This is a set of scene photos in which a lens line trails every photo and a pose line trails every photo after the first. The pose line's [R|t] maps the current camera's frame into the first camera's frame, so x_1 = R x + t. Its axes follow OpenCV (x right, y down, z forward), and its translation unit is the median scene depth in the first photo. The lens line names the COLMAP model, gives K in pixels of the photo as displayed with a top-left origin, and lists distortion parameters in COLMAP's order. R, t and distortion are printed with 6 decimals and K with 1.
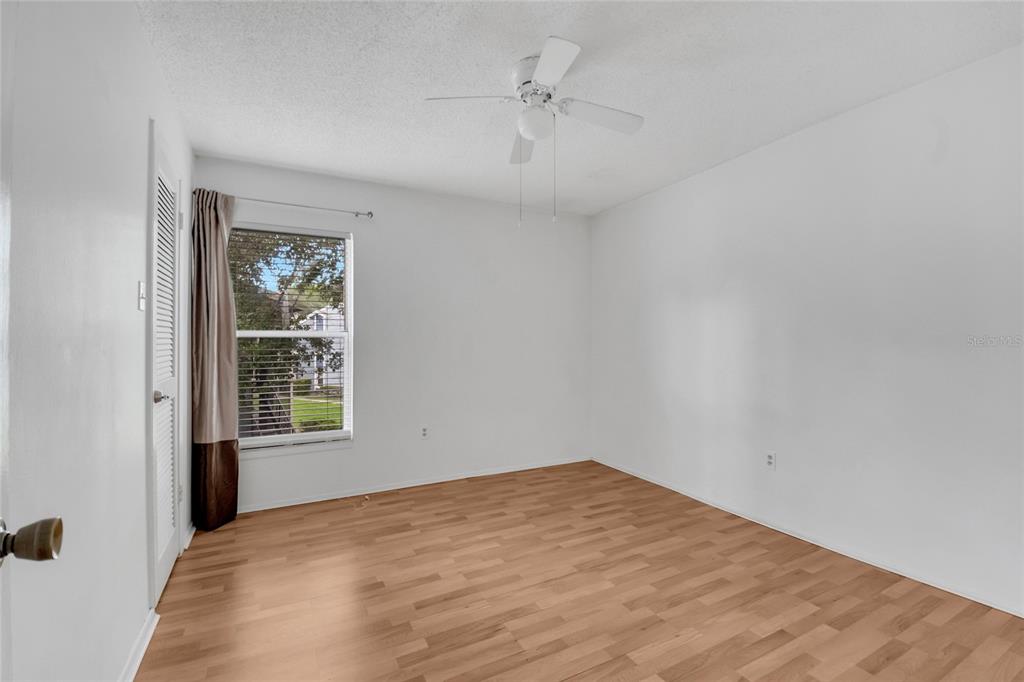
lens RADIAL K [[466.4, 0, 512.1], [0, 466.4, 342.2], [0, 0, 1]] dist [-0.000116, -0.000062]
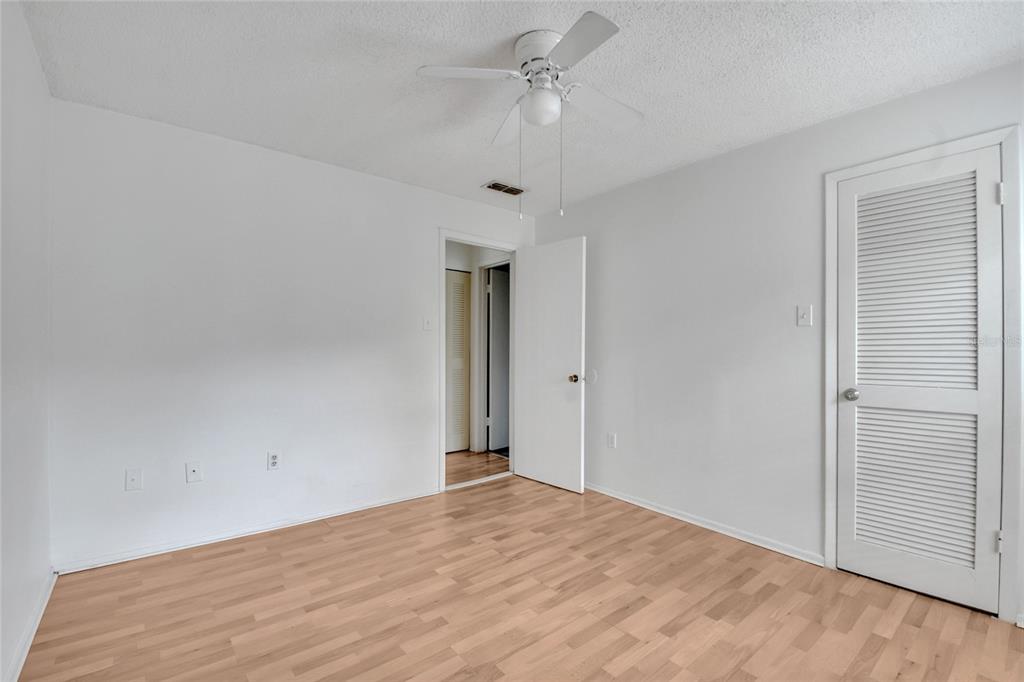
lens RADIAL K [[466.4, 0, 512.0], [0, 466.4, 346.0], [0, 0, 1]] dist [-0.000116, -0.000062]
pose [[-0.980558, -0.001276, -0.196224, 0.305239], [-0.000138, 0.999983, -0.005812, 0.005816], [0.196228, -0.005671, -0.980542, 2.018755]]
